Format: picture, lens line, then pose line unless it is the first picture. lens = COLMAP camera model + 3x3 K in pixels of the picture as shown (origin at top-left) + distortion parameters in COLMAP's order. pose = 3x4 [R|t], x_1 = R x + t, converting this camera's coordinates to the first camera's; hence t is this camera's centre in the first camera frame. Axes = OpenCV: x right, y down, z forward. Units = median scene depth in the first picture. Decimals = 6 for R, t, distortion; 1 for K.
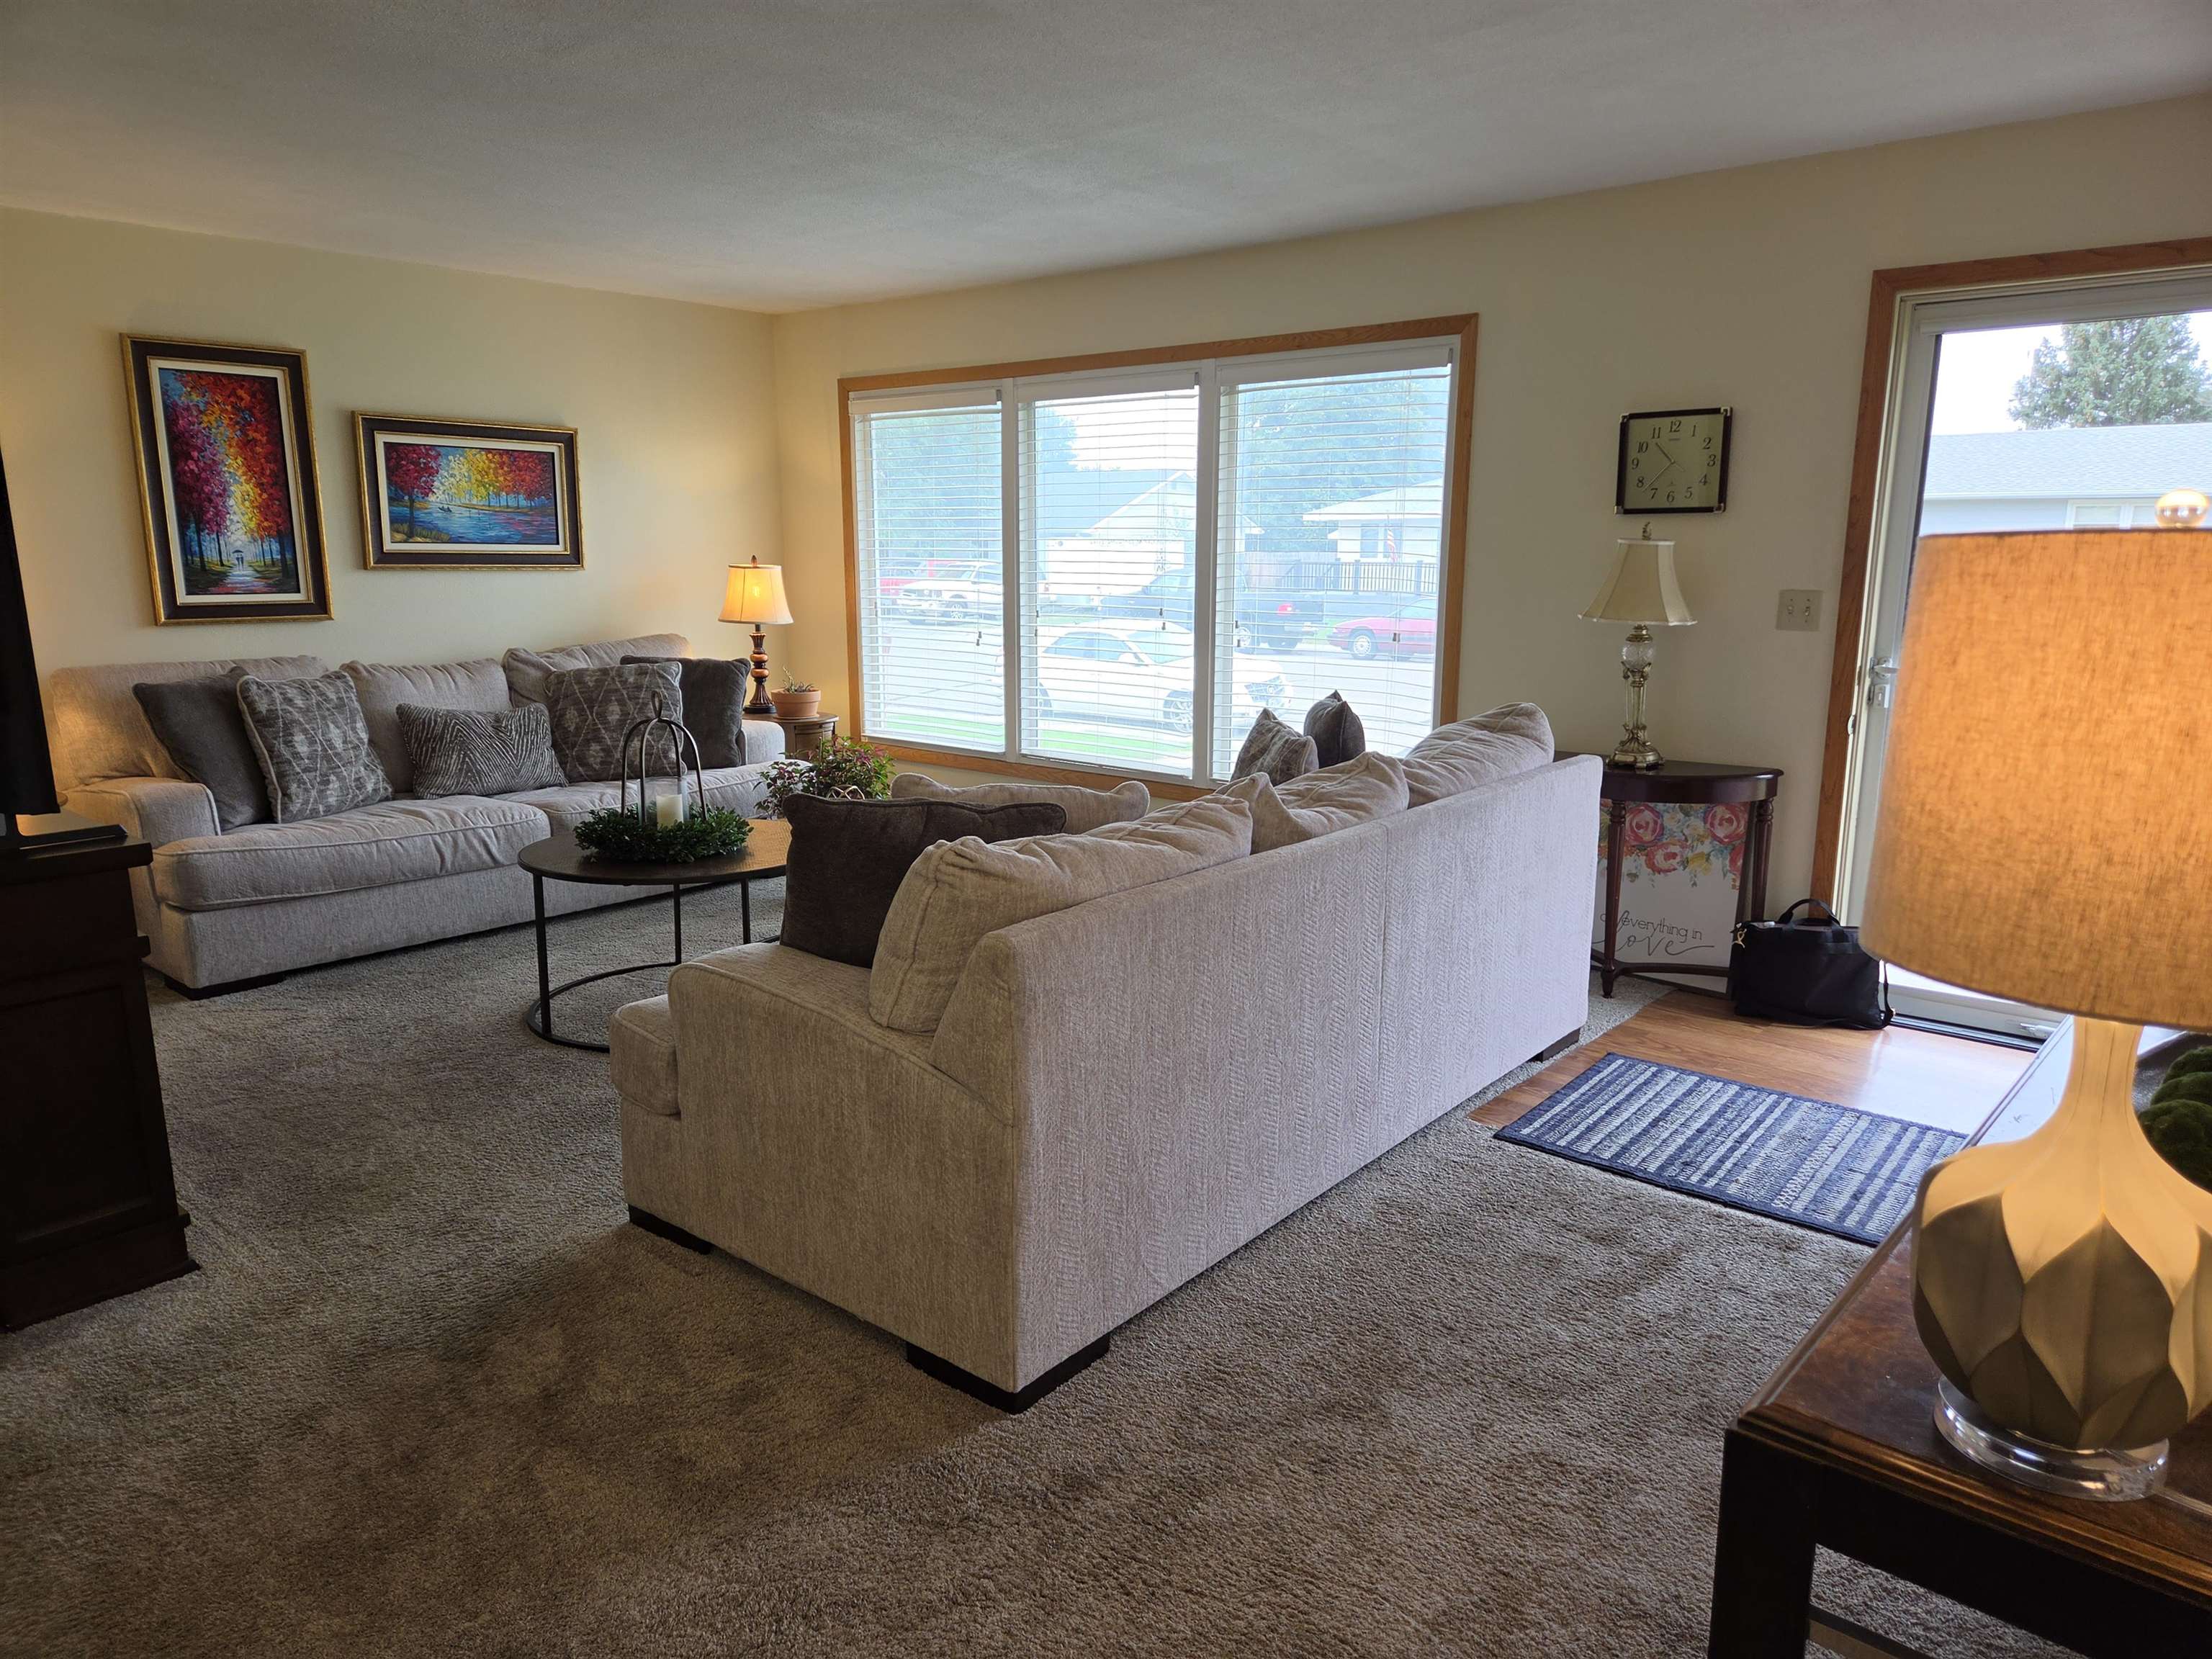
lens RADIAL K [[1487.1, 0, 1097.9], [0, 1487.1, 824.8], [0, 0, 1]] dist [0.048911, -0.003931]
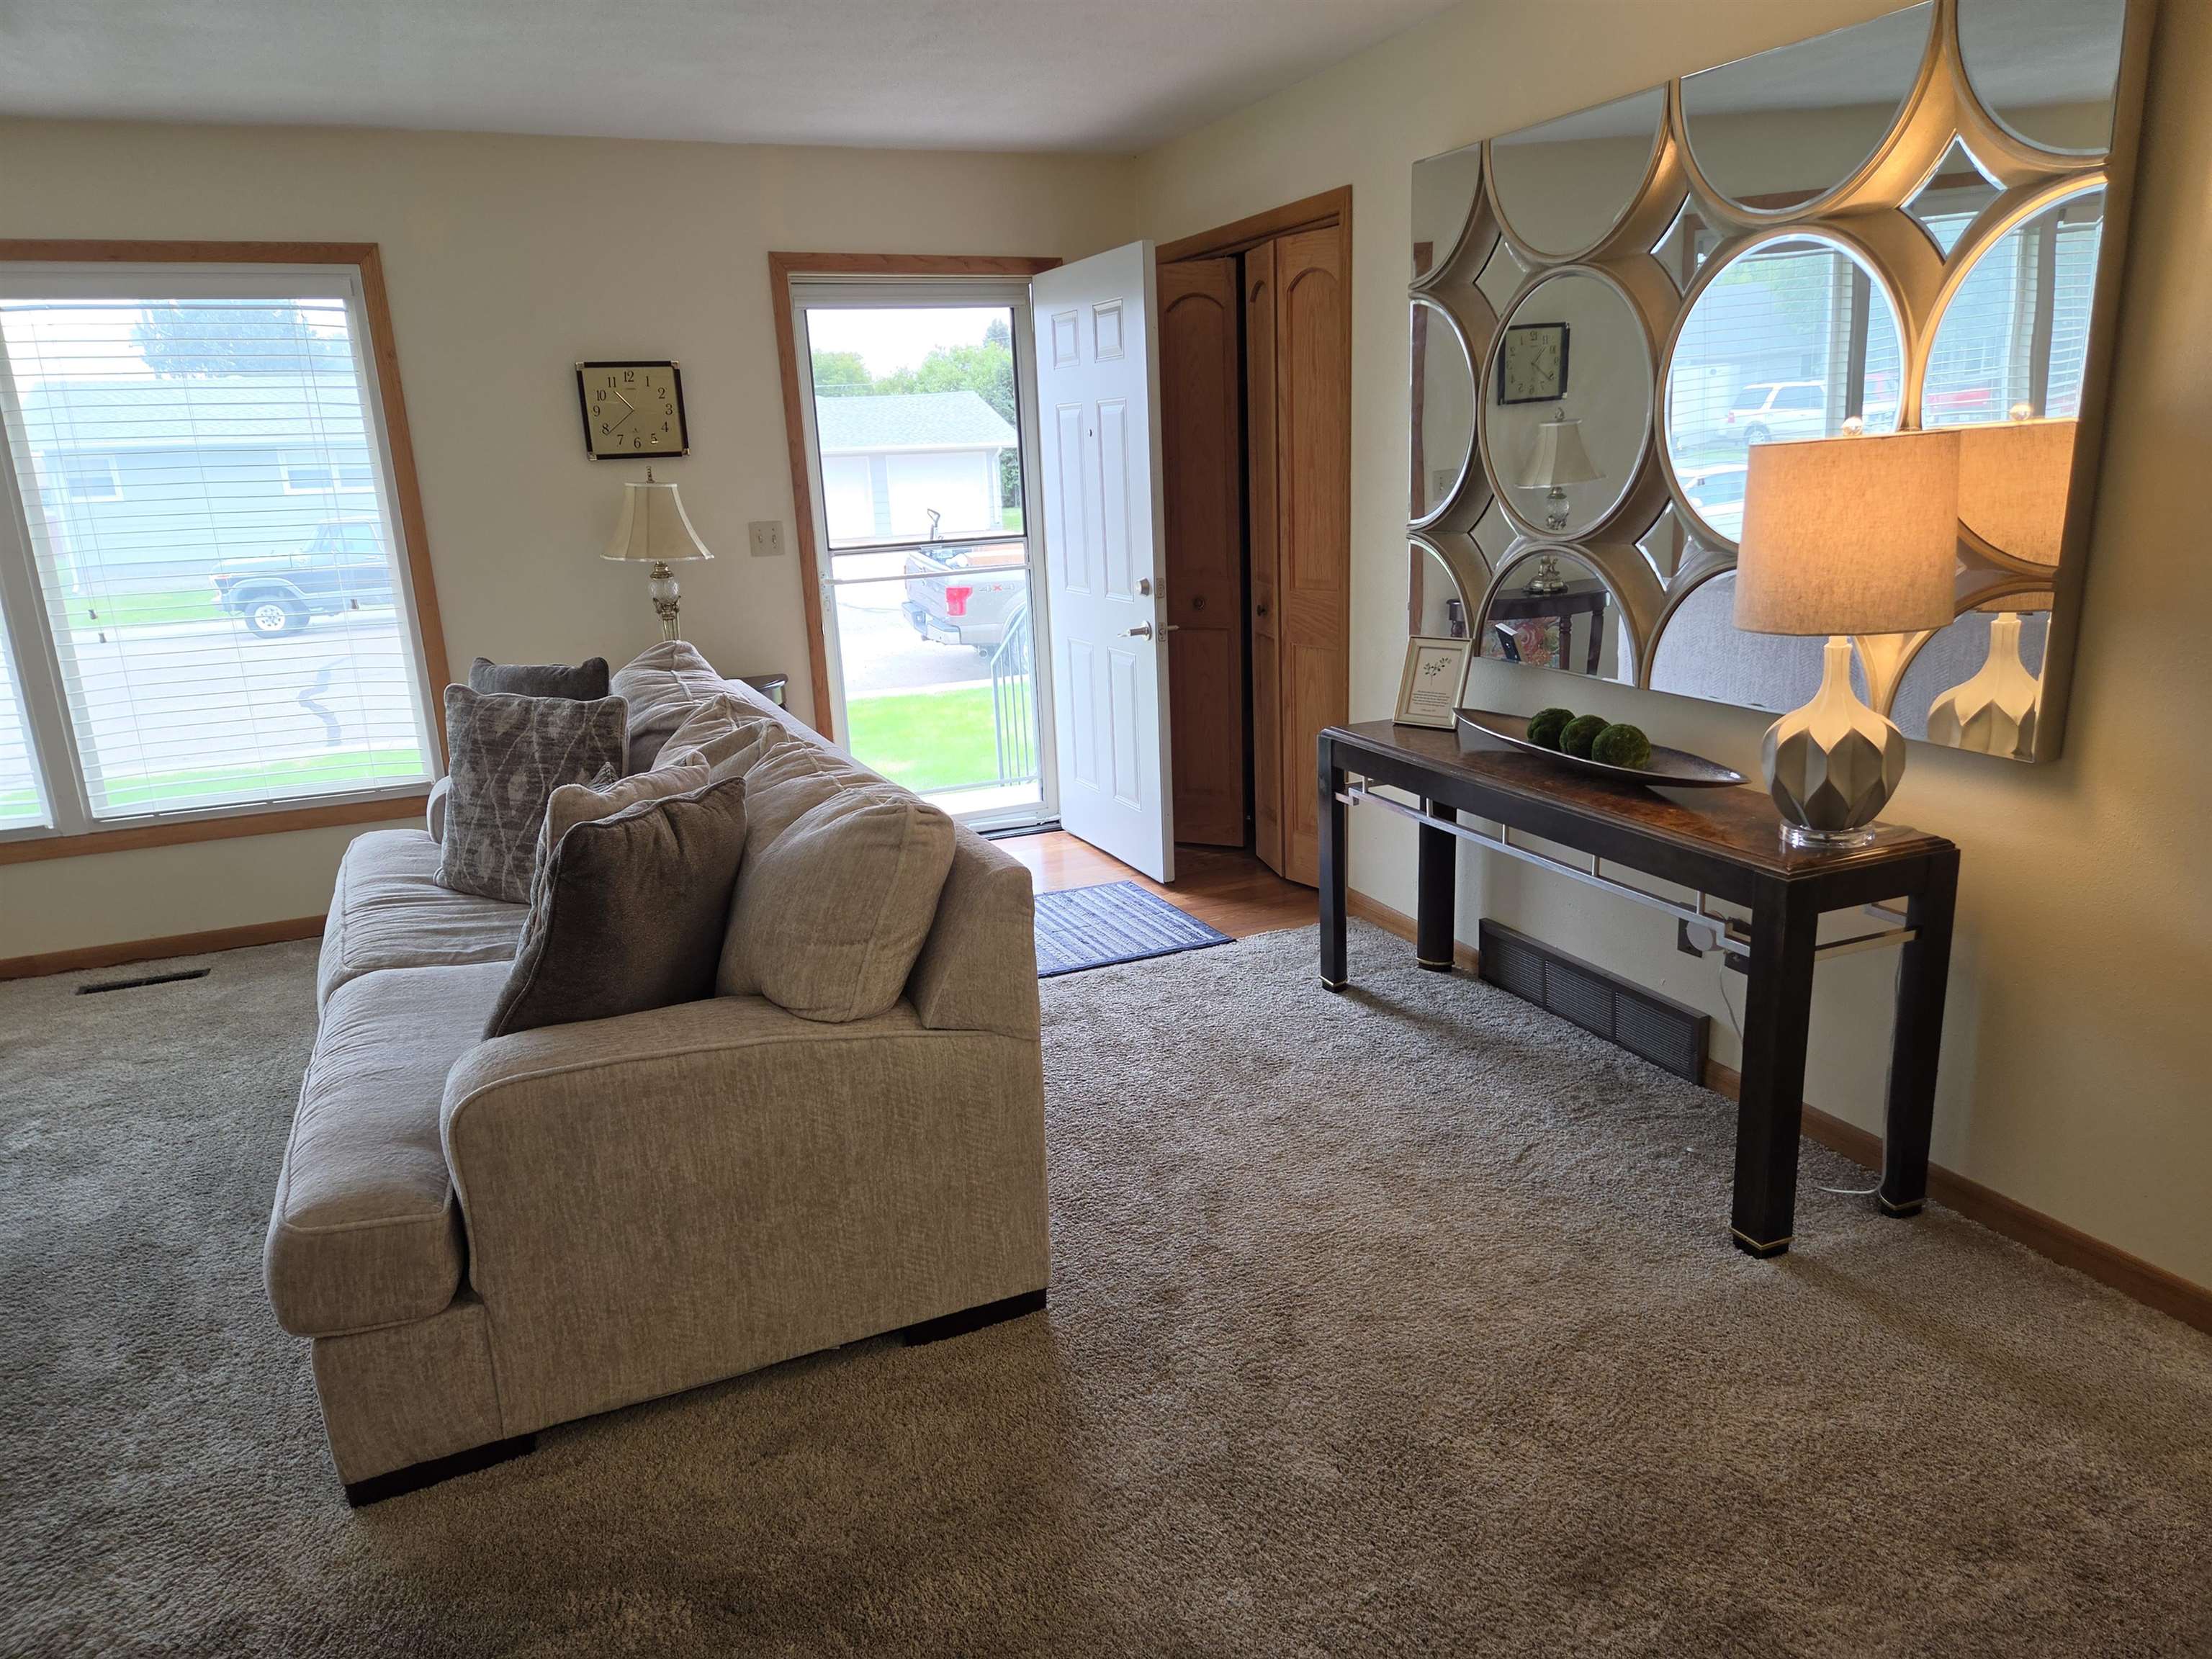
lens RADIAL K [[1487.1, 0, 1104.8], [0, 1487.1, 827.0], [0, 0, 1]] dist [0.048911, -0.003931]
pose [[0.446998, -0.242008, 0.861176, -0.481641], [0.212755, 0.963845, 0.160429, -0.055261], [-0.868866, 0.111508, 0.482325, 0.225825]]
